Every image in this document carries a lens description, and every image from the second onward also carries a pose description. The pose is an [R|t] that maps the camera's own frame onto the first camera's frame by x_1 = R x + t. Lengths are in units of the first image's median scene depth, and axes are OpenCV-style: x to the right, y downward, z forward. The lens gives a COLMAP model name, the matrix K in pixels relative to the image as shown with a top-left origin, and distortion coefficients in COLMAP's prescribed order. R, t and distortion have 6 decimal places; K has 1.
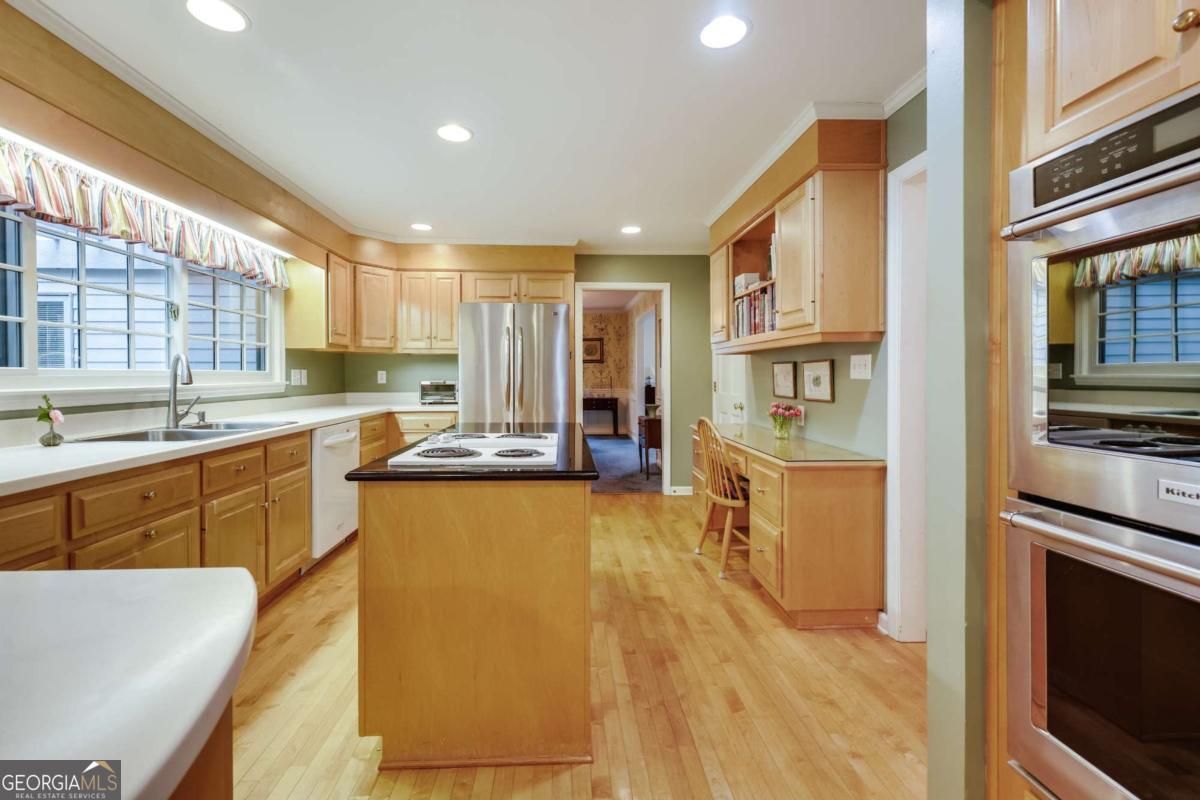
lens RADIAL K [[482.8, 0, 592.1], [0, 482.8, 383.0], [0, 0, 1]] dist [0.001799, 0.000126]
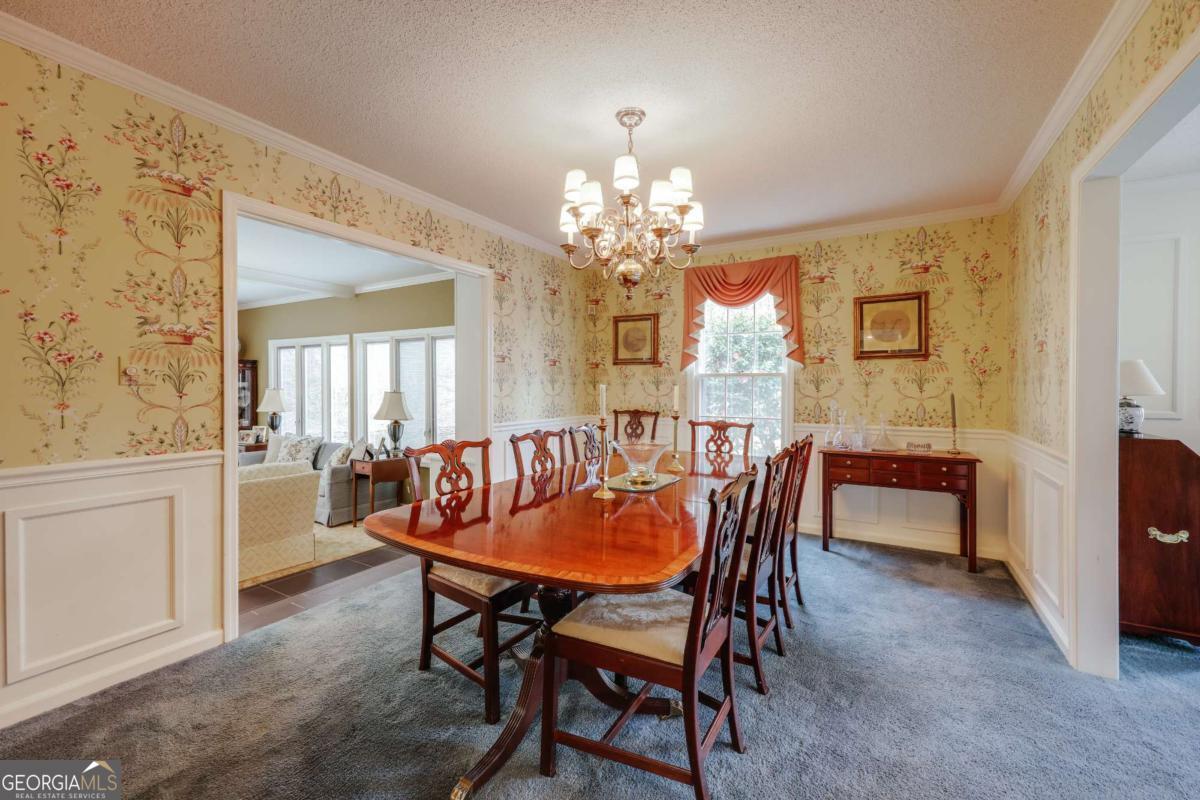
lens RADIAL K [[482.8, 0, 613.2], [0, 482.8, 394.6], [0, 0, 1]] dist [0.001799, 0.000126]
pose [[0.836110, 0.007099, -0.548516, 0.059876], [-0.009634, 0.999952, -0.001742, -0.025073], [0.548477, 0.006741, 0.836138, 1.345231]]
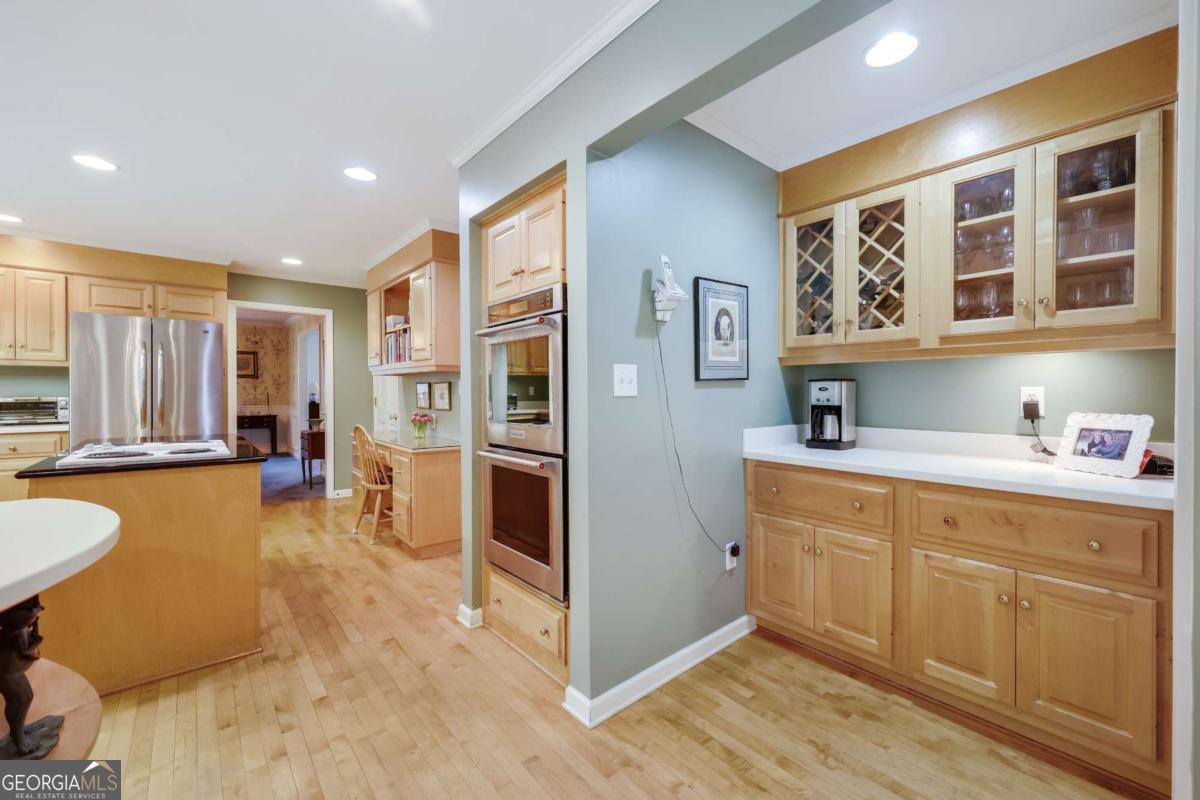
lens RADIAL K [[482.8, 0, 591.0], [0, 482.8, 396.4], [0, 0, 1]] dist [0.001799, 0.000126]
pose [[0.805943, -0.002427, 0.591988, -0.026344], [0.005947, 0.999974, -0.003998, 0.003320], [-0.591963, 0.006742, 0.805937, -0.334368]]
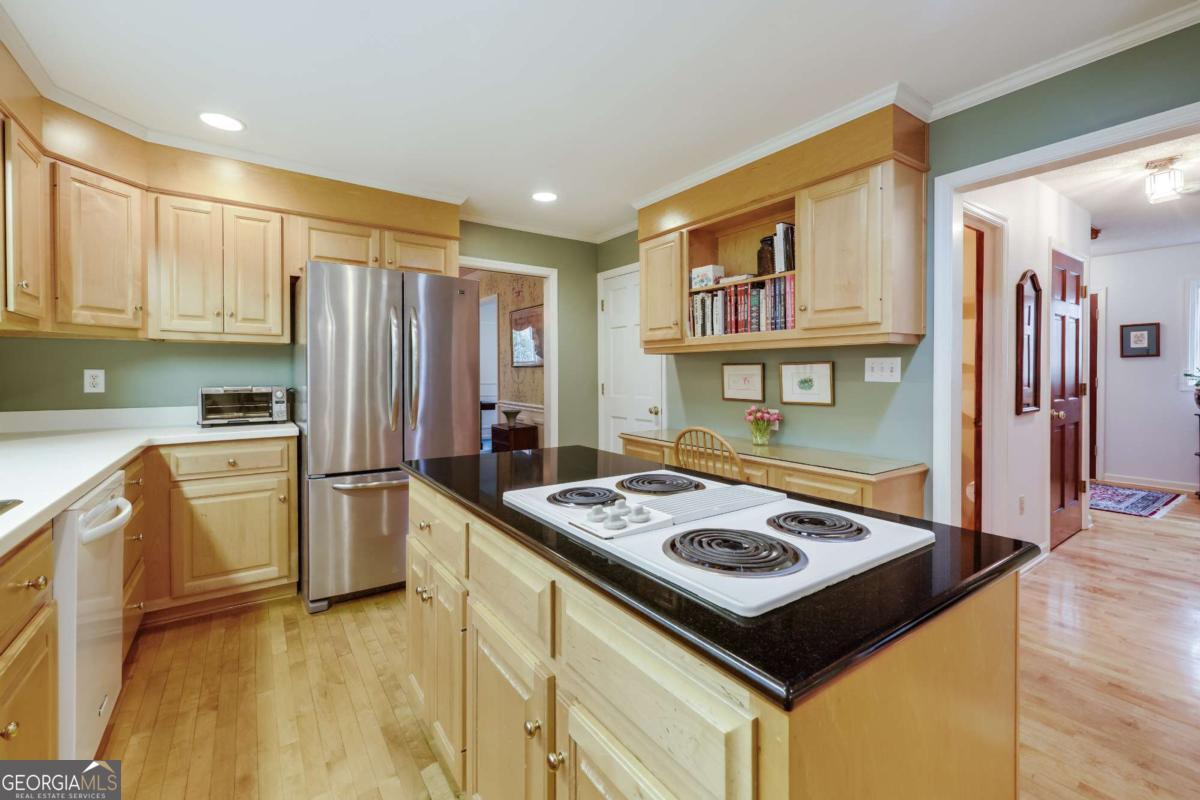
lens RADIAL K [[482.8, 0, 582.9], [0, 482.8, 380.8], [0, 0, 1]] dist [0.001799, 0.000126]
pose [[0.853232, -0.006548, 0.521490, -0.315922], [0.008105, 0.999967, -0.000704, -0.009934], [-0.521468, 0.004828, 0.853257, 0.308044]]
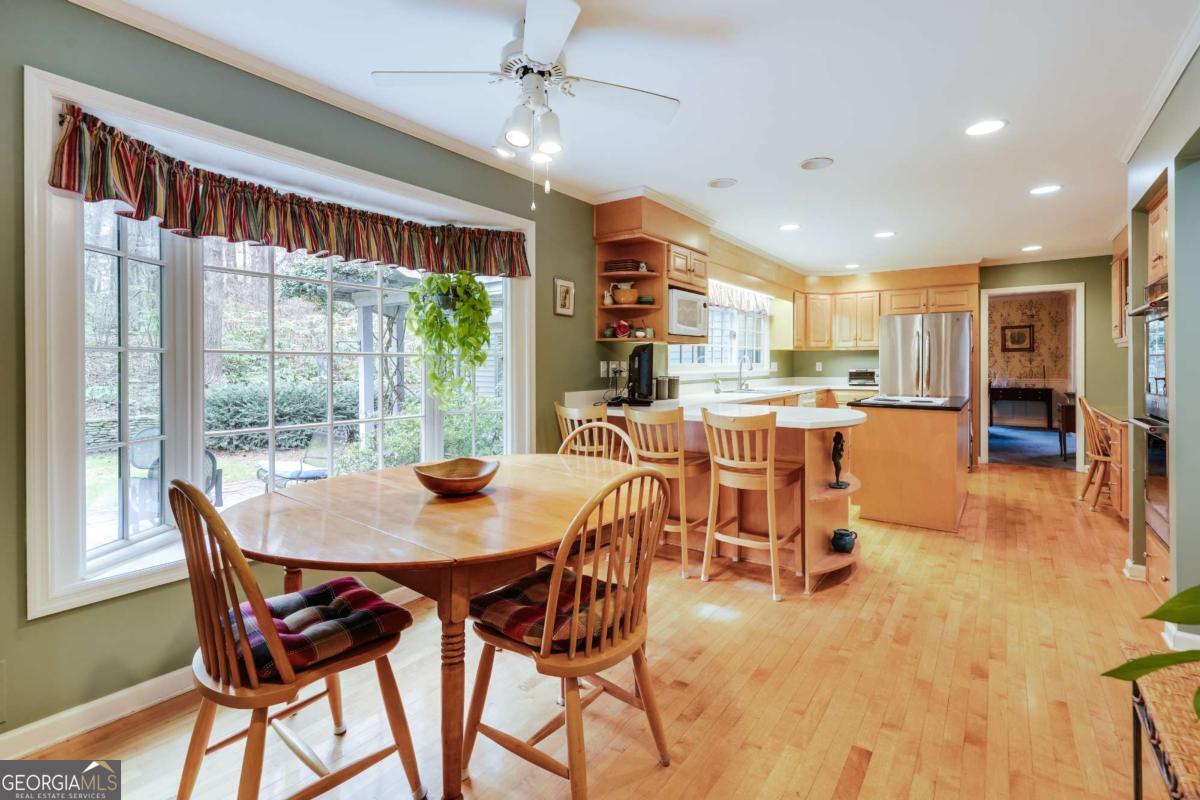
lens RADIAL K [[539.8, 0, 598.3], [0, 539.8, 369.5], [0, 0, 1]] dist [0.001215, -0.001179]
pose [[0.759513, 0.003232, -0.650484, 0.152721], [-0.006797, 0.999972, -0.002968, 0.007540], [0.650456, 0.006676, 0.759514, -0.856850]]
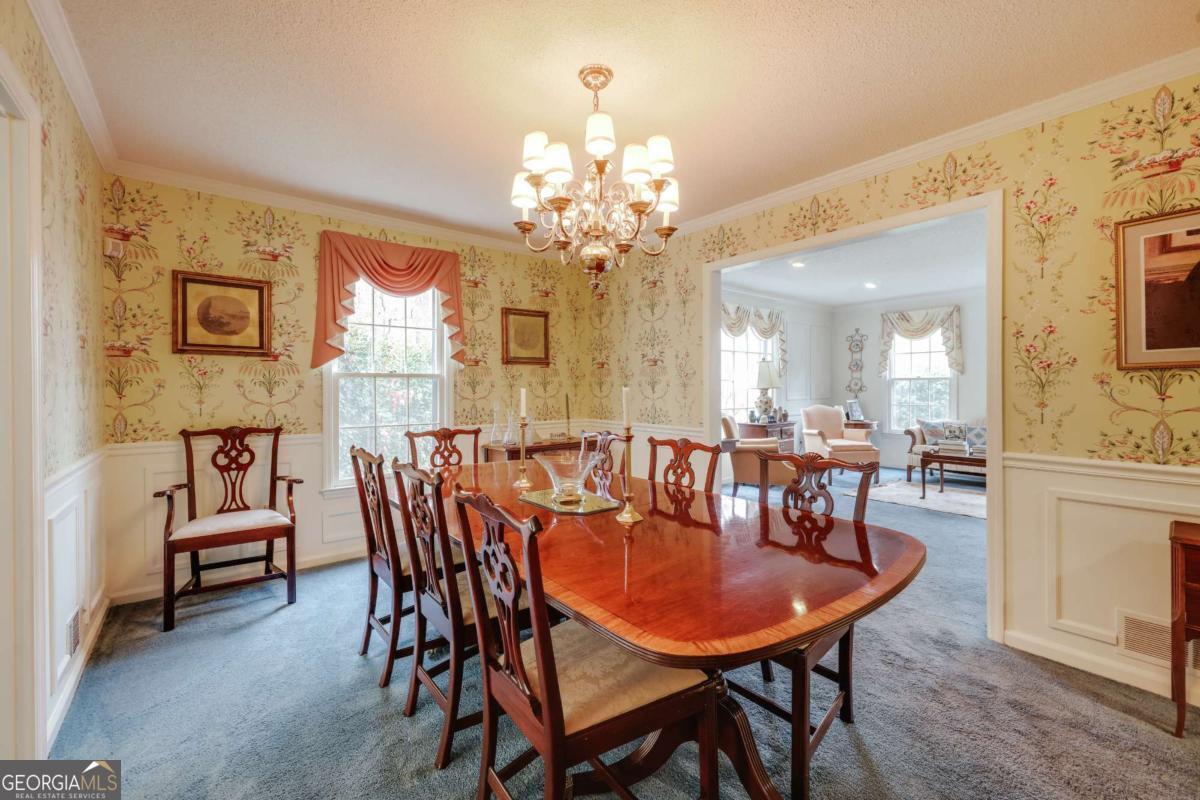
lens RADIAL K [[482.8, 0, 607.0], [0, 482.8, 393.7], [0, 0, 1]] dist [0.001799, 0.000126]
pose [[0.819817, -0.013336, 0.572470, -0.475114], [0.016900, 0.999857, -0.000909, -0.030918], [-0.572376, 0.010420, 0.819925, 1.415698]]
